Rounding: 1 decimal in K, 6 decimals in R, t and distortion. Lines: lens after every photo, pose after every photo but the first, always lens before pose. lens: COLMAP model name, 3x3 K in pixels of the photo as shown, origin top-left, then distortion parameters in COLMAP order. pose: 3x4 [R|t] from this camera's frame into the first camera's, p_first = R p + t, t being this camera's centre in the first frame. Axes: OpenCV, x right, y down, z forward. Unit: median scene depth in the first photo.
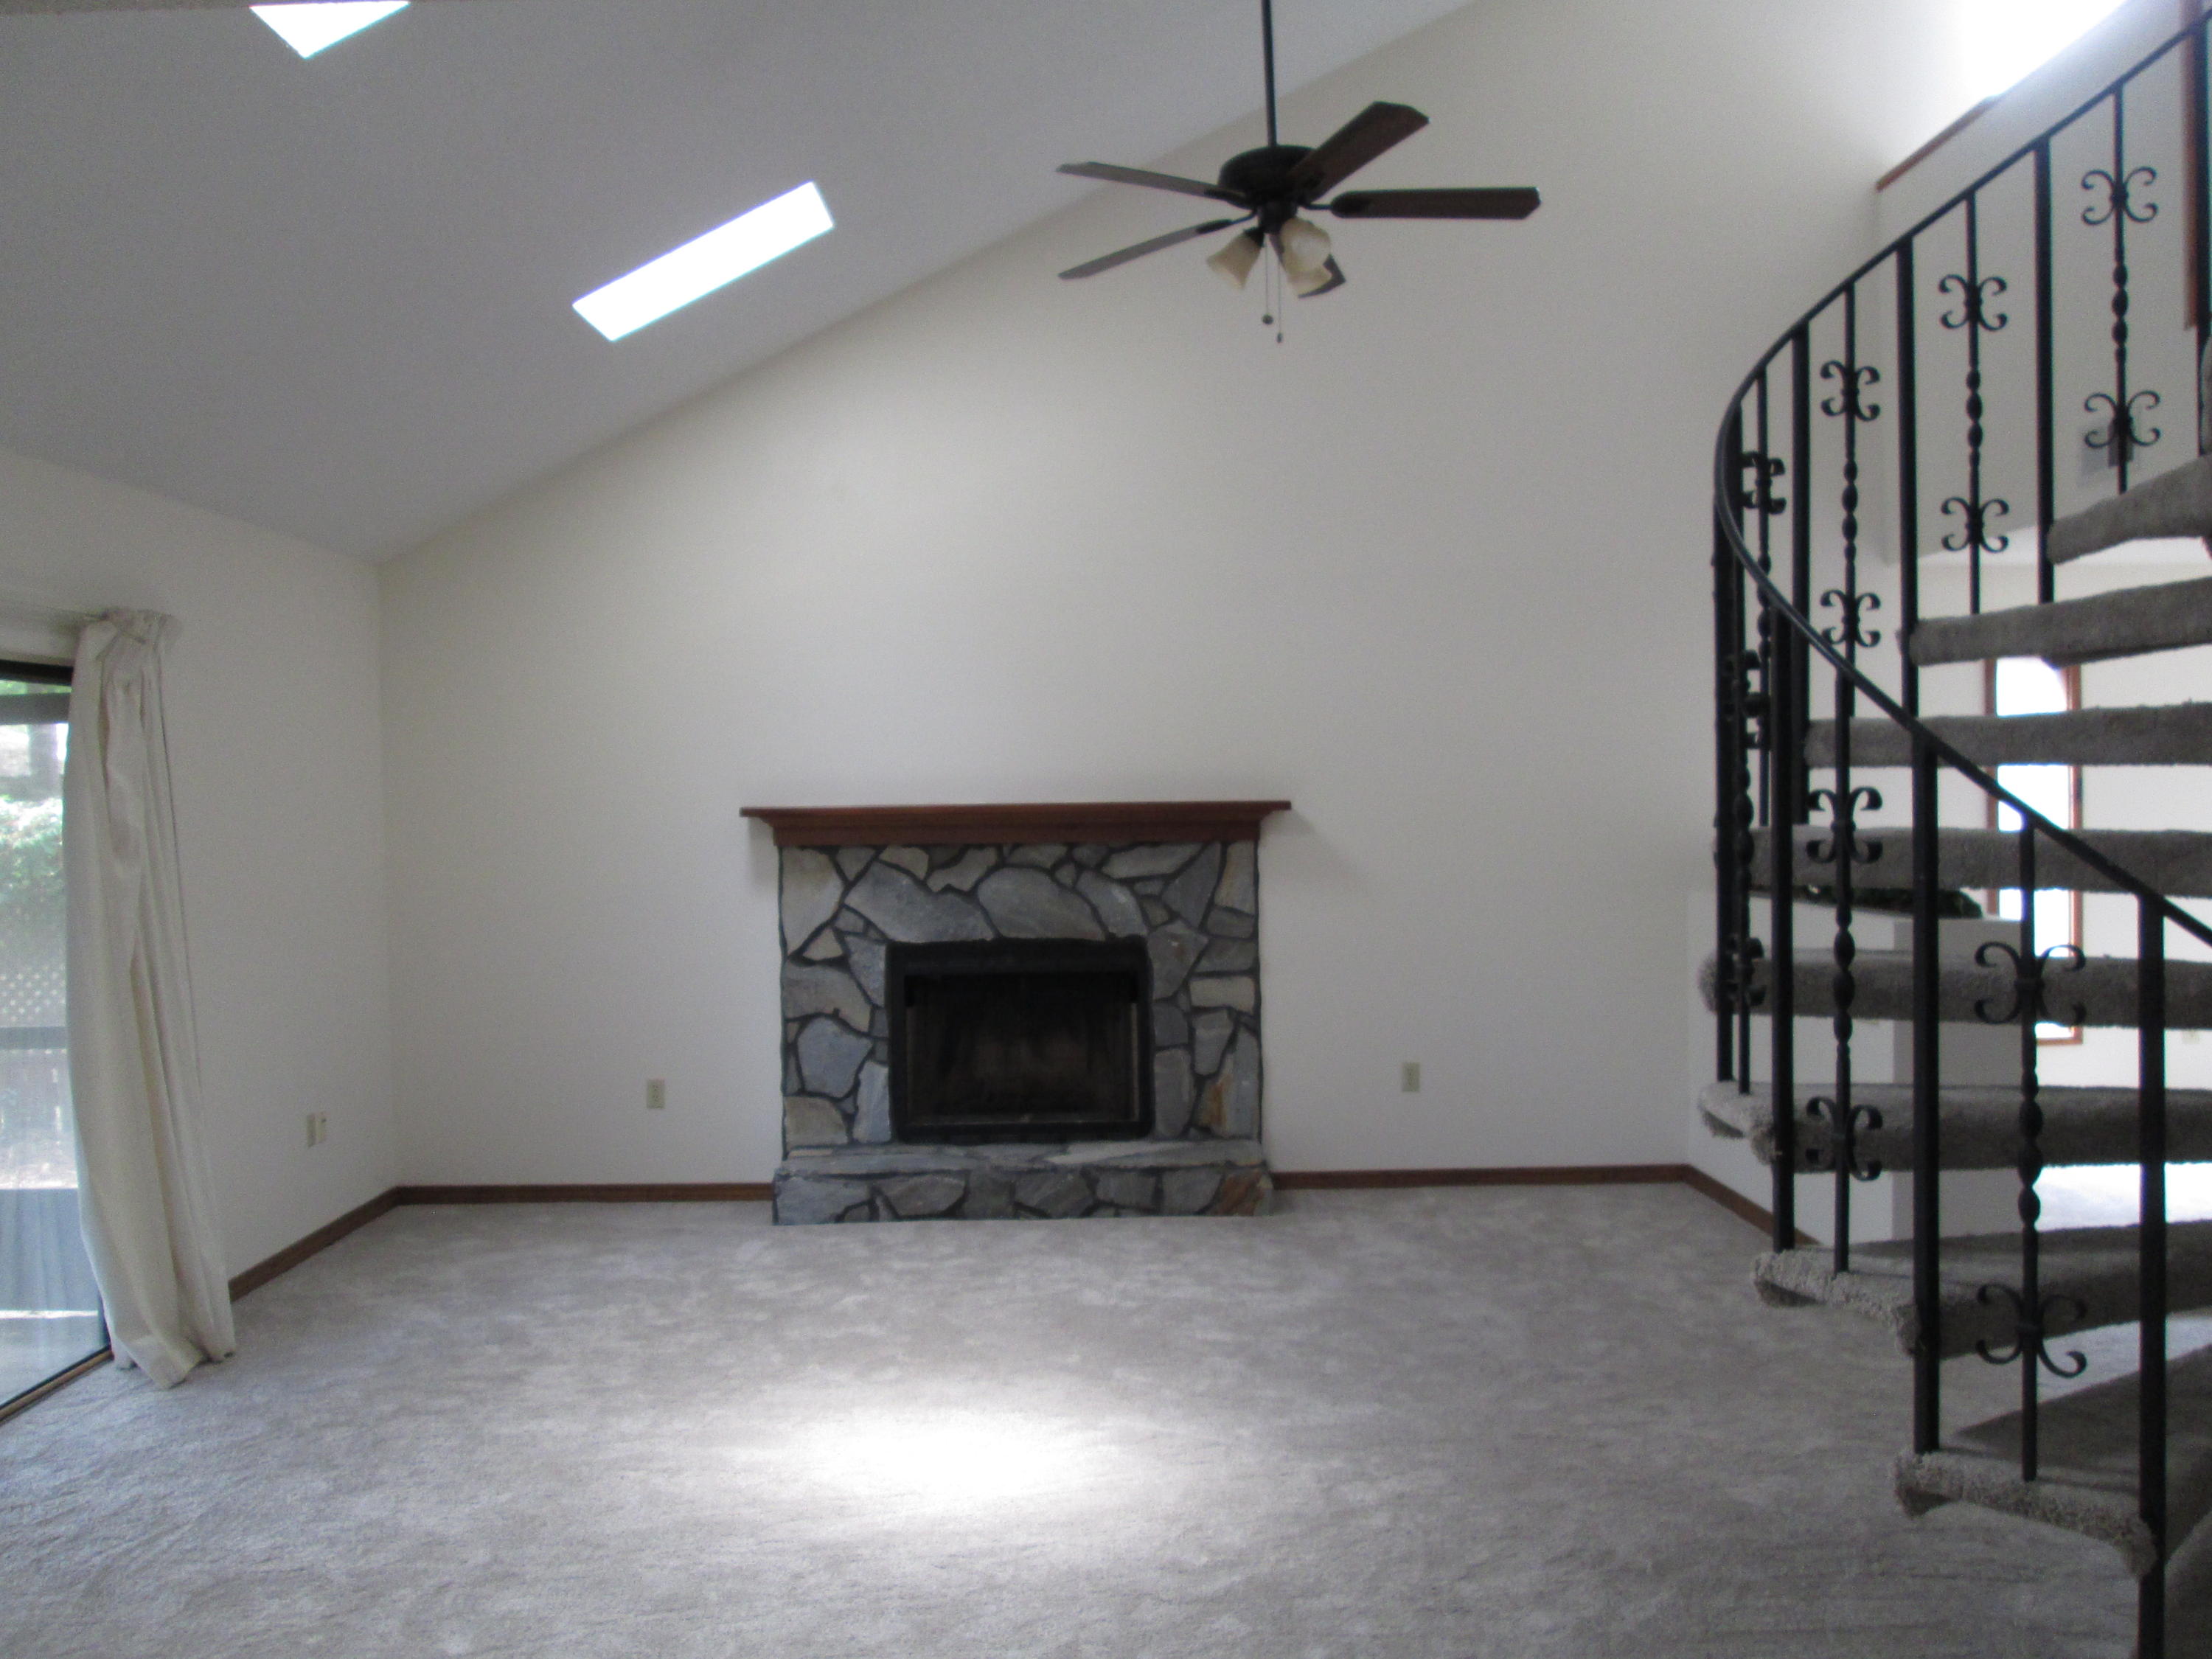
lens RADIAL K [[1836.0, 0, 1103.2], [0, 1836.0, 841.3], [0, 0, 1]] dist [-0.055276, 0.030596]
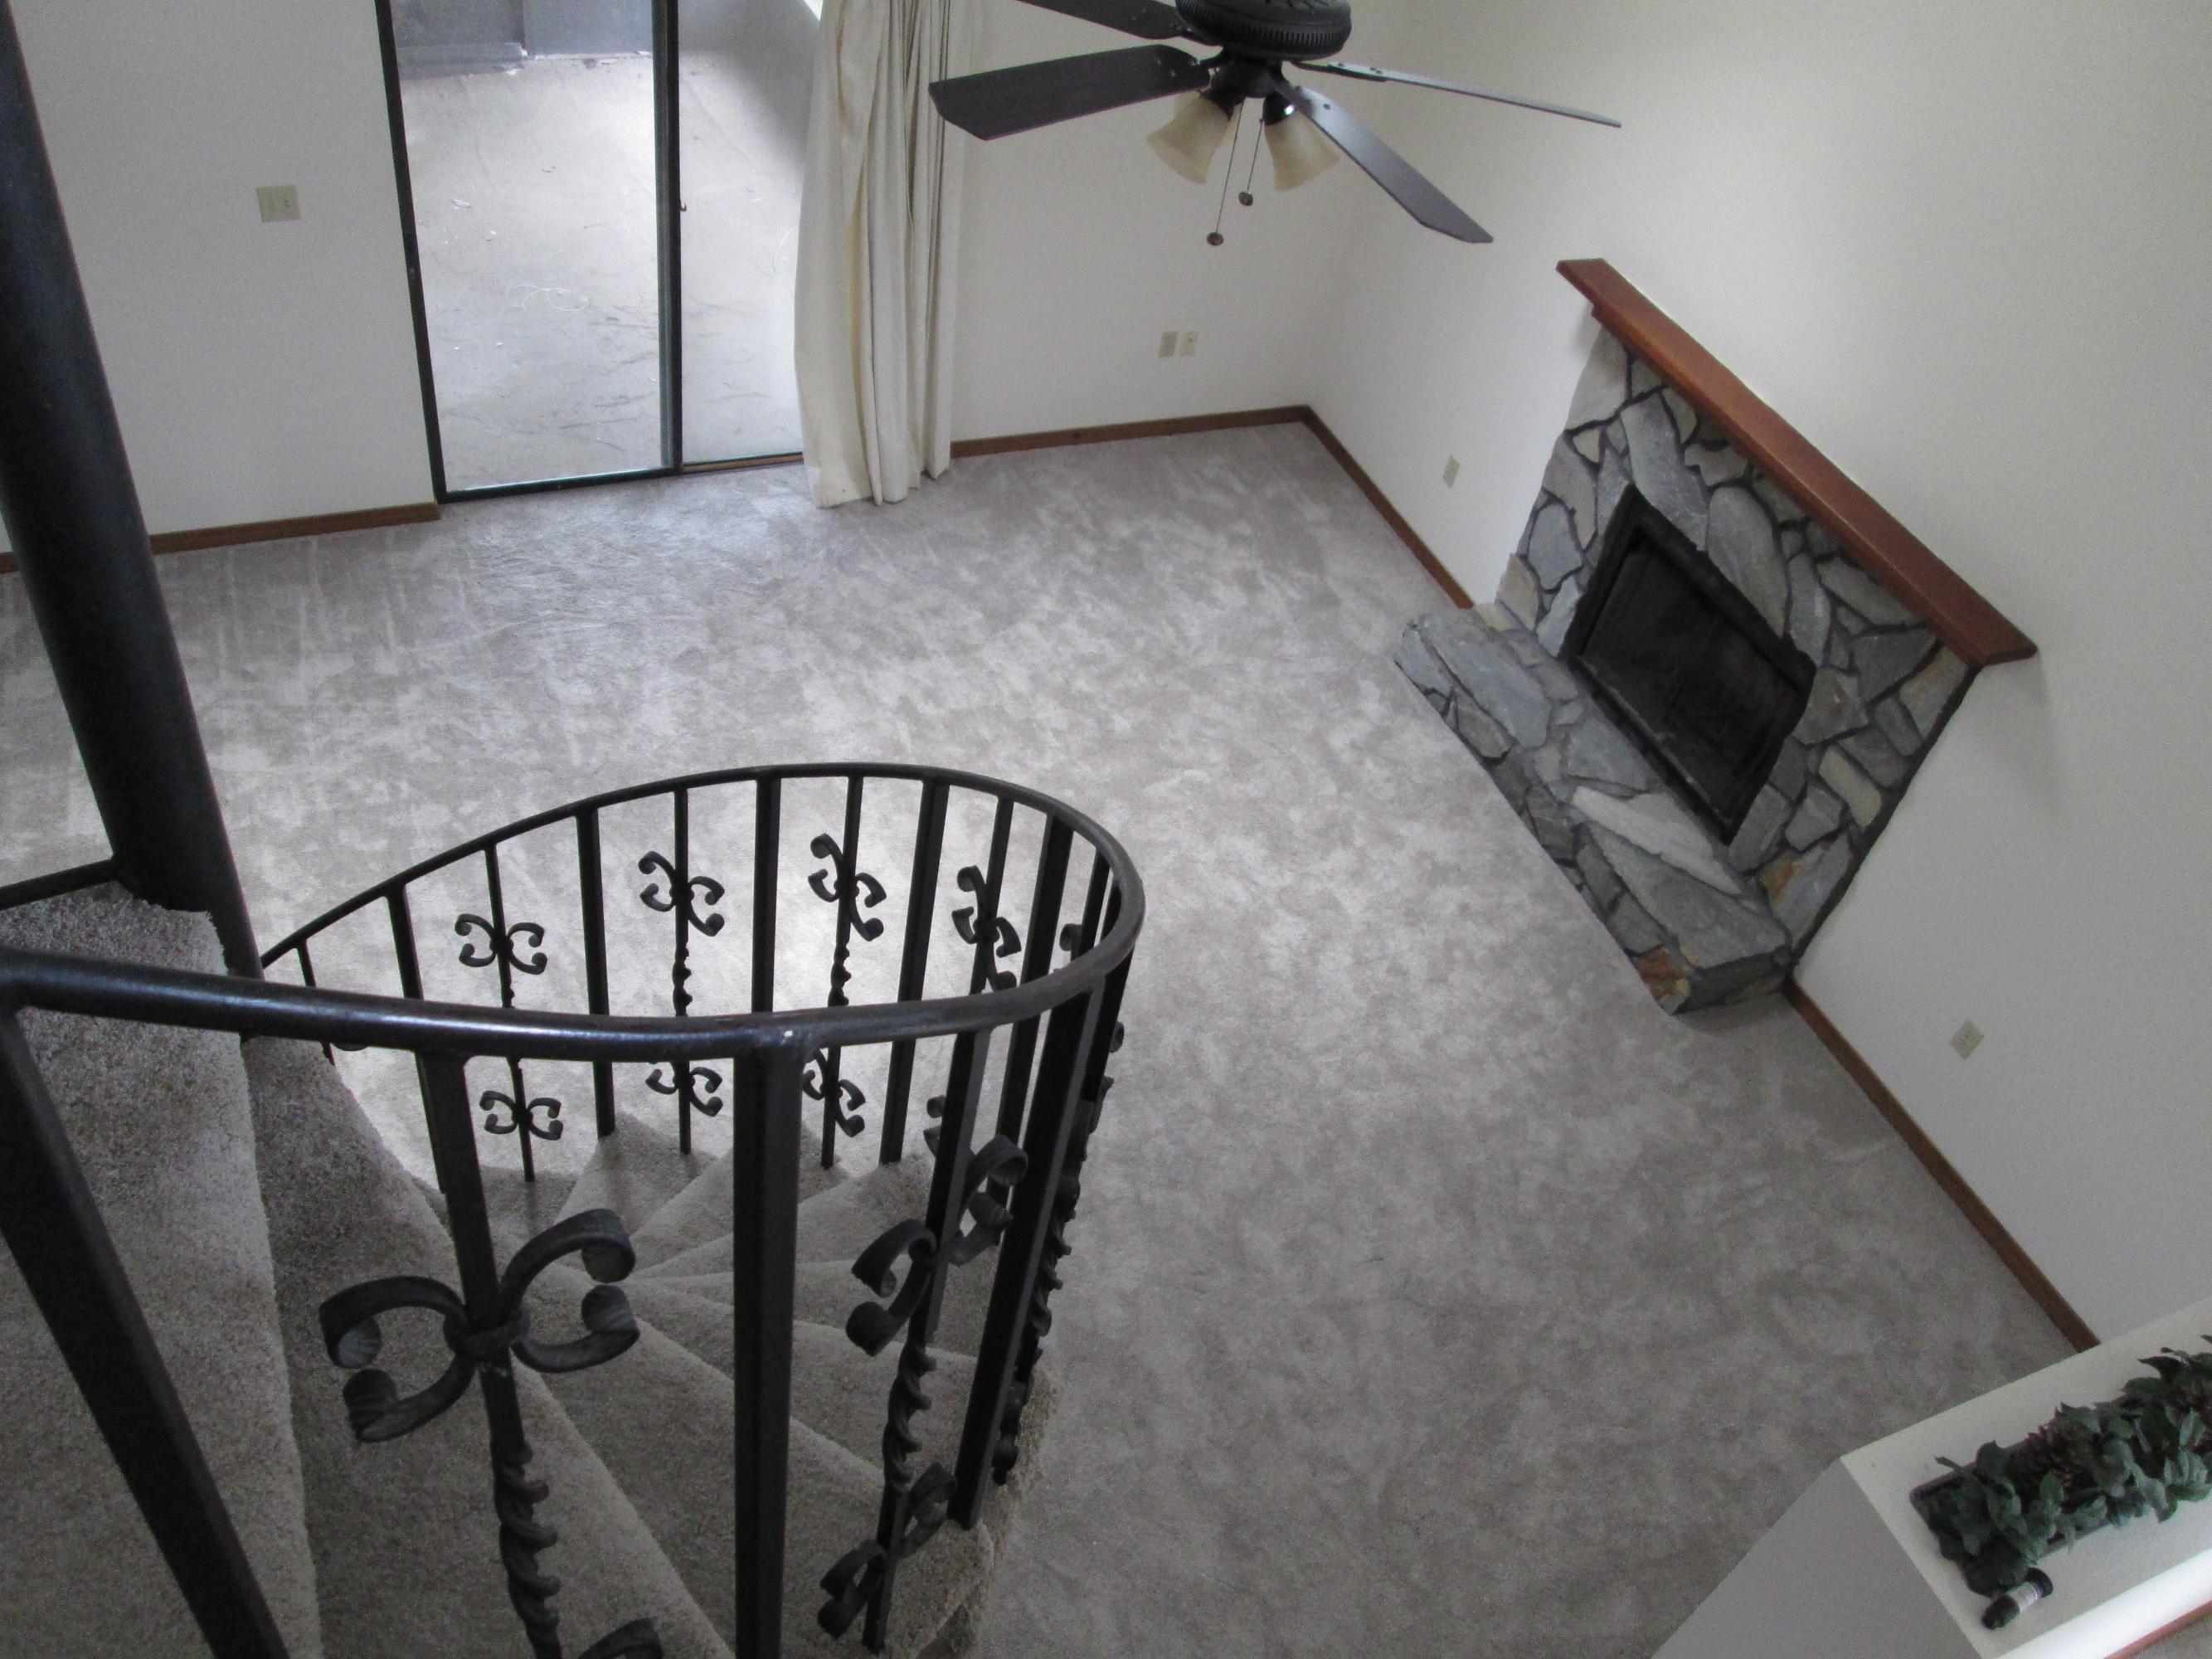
lens RADIAL K [[1836.1, 0, 1105.8], [0, 1836.1, 826.4], [0, 0, 1]] dist [-0.055276, 0.030596]
pose [[0.391487, 0.693270, -0.605074, 0.420413], [-0.184961, 0.703423, 0.686284, -0.376202], [0.901403, -0.156756, 0.403609, 0.403022]]
